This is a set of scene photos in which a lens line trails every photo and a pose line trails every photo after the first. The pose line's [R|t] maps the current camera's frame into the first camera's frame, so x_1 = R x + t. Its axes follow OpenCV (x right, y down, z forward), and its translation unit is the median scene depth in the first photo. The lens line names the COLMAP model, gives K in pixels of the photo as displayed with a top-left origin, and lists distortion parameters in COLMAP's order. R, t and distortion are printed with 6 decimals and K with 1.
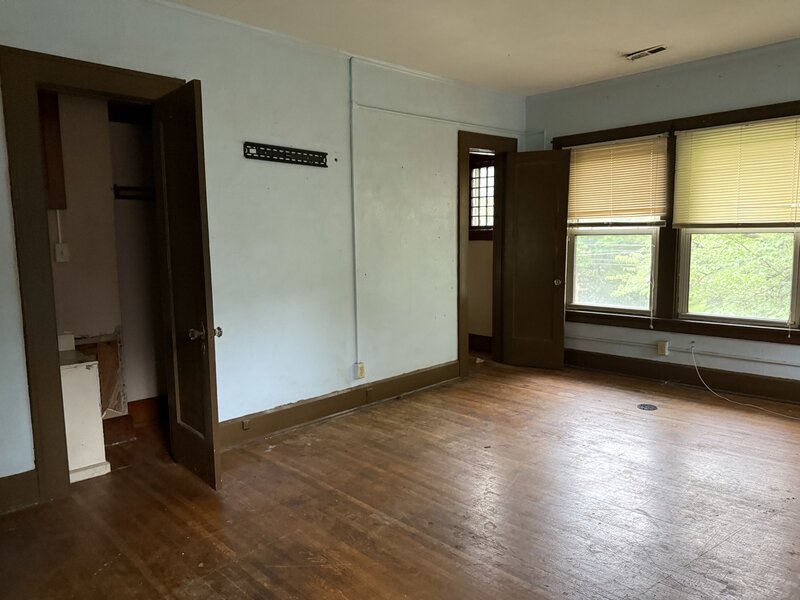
lens RADIAL K [[566.1, 0, 400.0], [0, 566.1, 300.0], [0, 0, 1]] dist [0.089230, -0.112477]
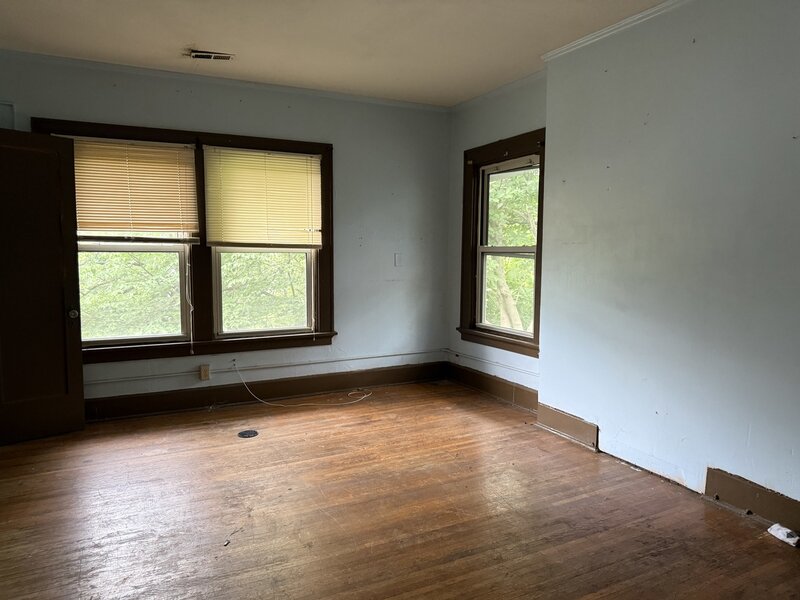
lens RADIAL K [[566.1, 0, 400.0], [0, 566.1, 300.0], [0, 0, 1]] dist [0.089230, -0.112477]
pose [[0.324186, -0.070400, 0.943370, -0.325185], [0.098258, 0.994339, 0.040437, -0.042162], [-0.940876, 0.079585, 0.329269, 0.388603]]
